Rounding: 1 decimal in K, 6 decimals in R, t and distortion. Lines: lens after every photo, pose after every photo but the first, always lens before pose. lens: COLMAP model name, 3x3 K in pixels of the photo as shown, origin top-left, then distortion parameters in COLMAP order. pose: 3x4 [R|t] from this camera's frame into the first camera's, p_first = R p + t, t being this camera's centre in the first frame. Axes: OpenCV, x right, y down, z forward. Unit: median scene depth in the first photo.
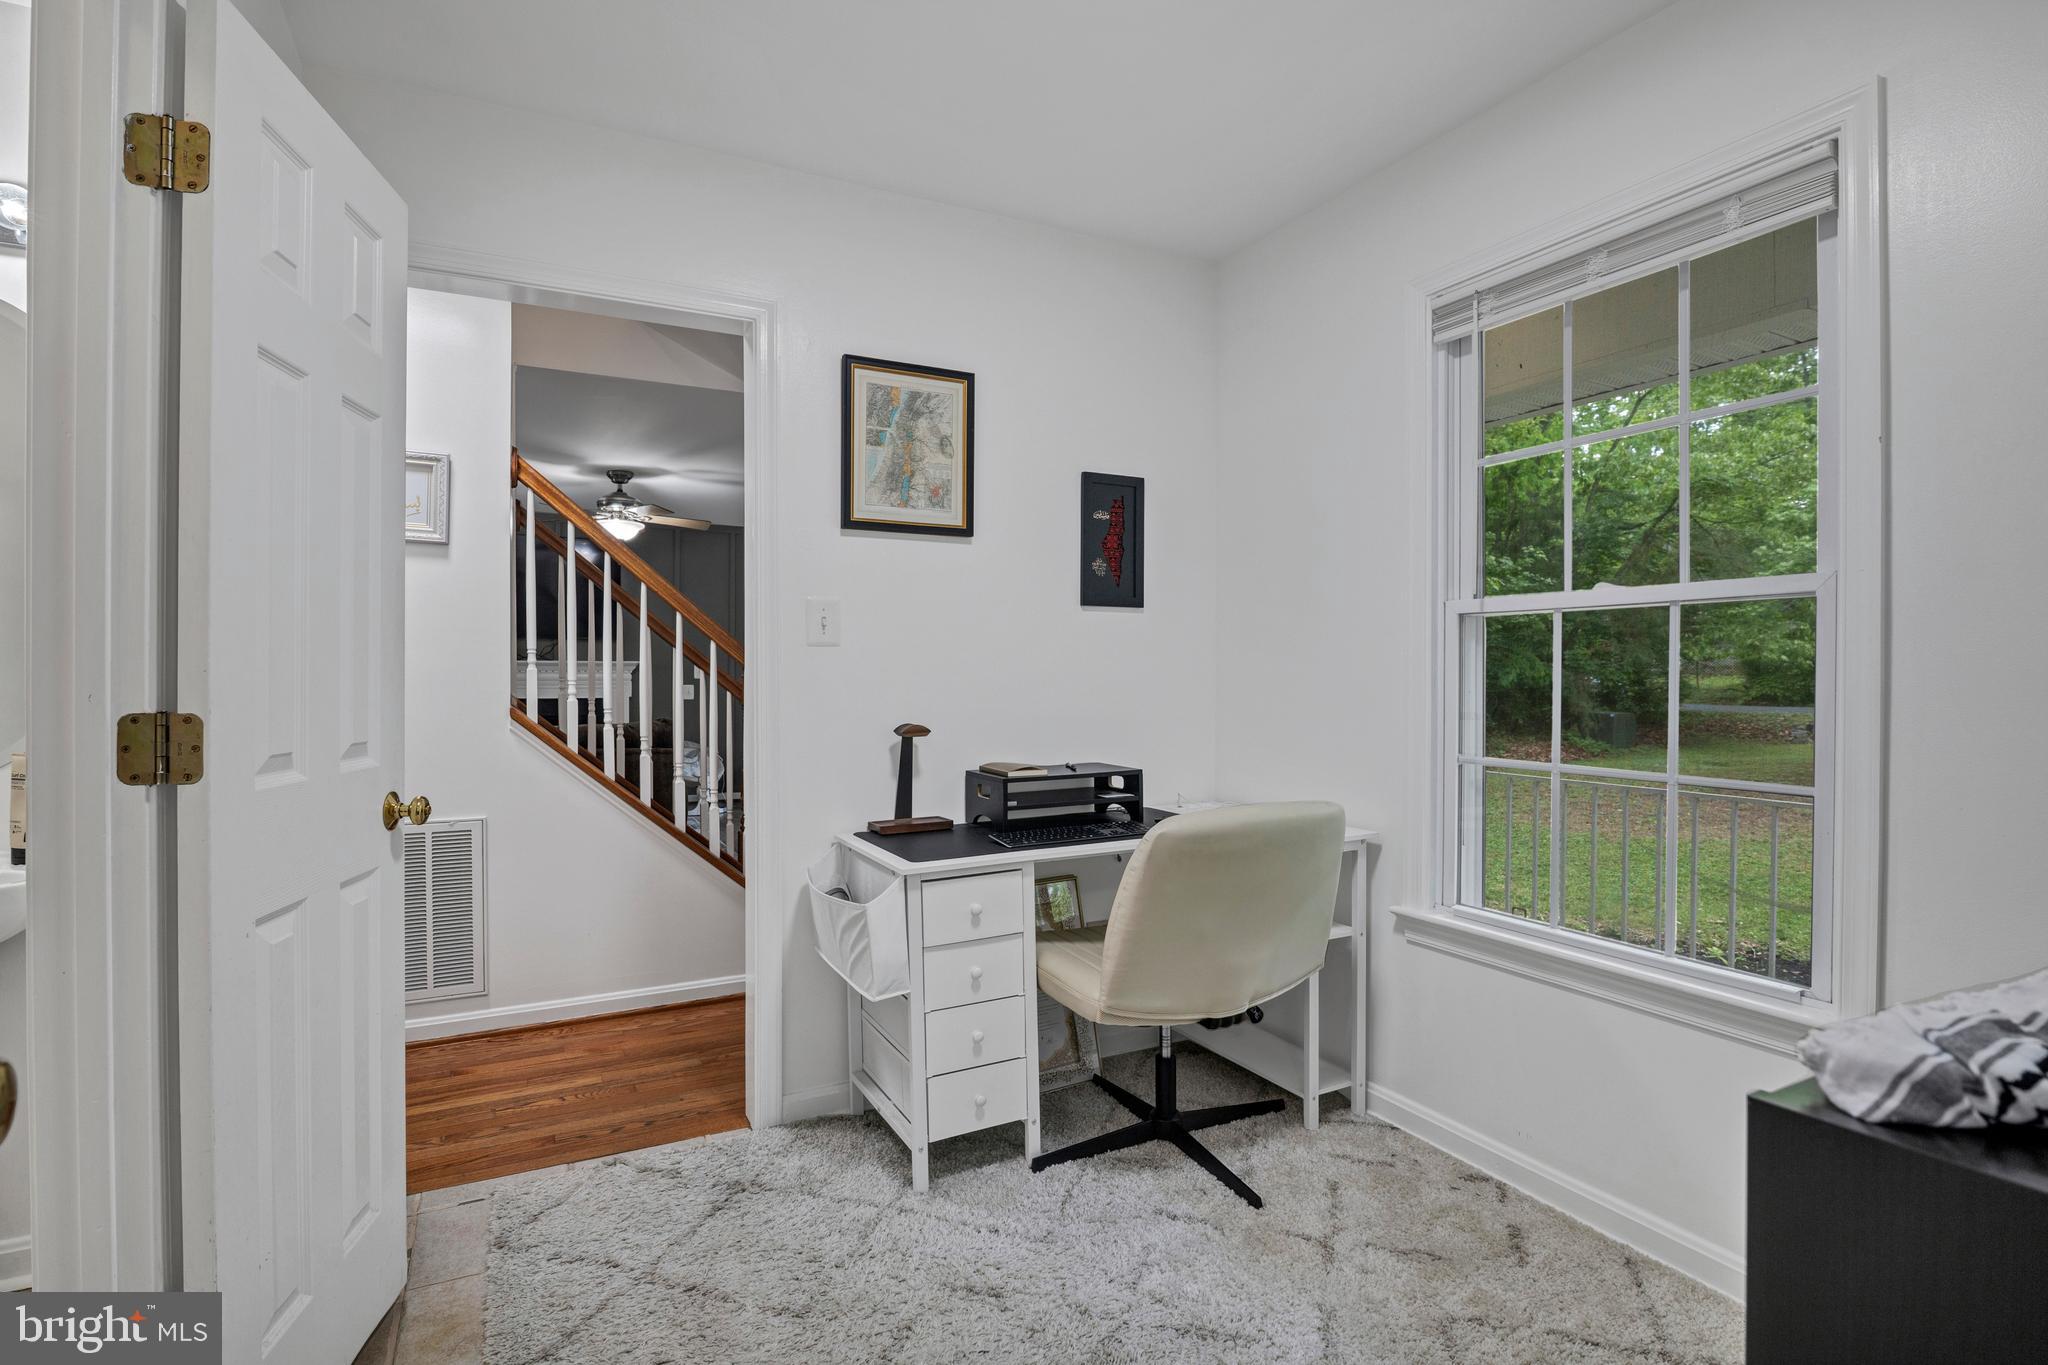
lens RADIAL K [[982.6, 0, 1023.8], [0, 982.6, 675.4], [0, 0, 1]] dist [-0.014912, 0.002851]
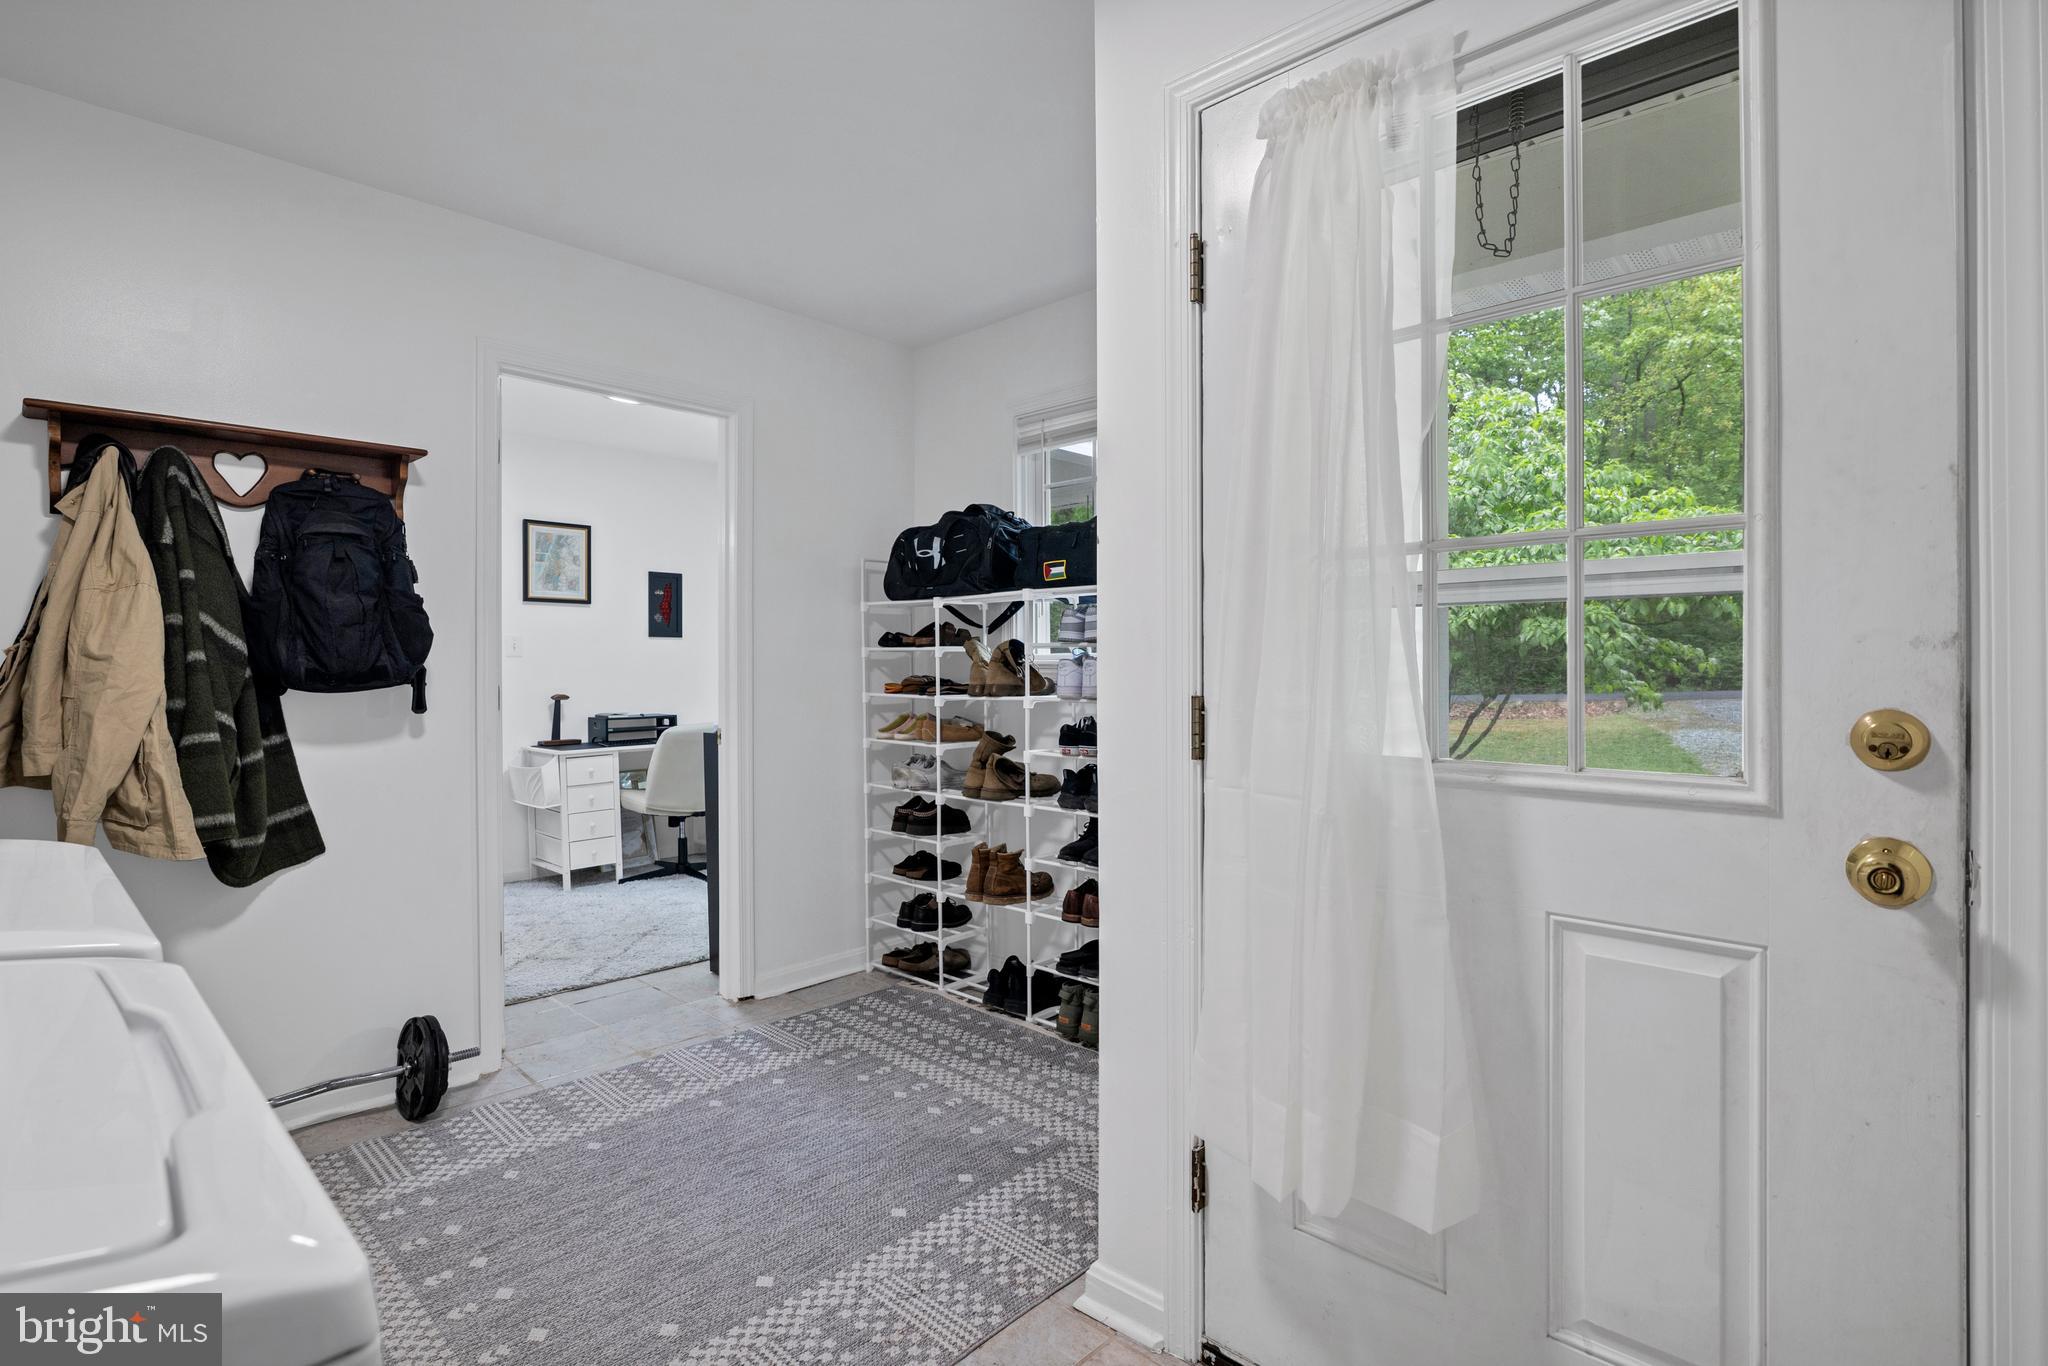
lens RADIAL K [[982.6, 0, 990.8], [0, 982.6, 670.5], [0, 0, 1]] dist [-0.014912, 0.002851]
pose [[0.952216, -0.008256, 0.305314, 0.123512], [0.008848, 0.999961, -0.000555, 0.007198], [-0.305298, 0.003230, 0.952251, -1.274449]]
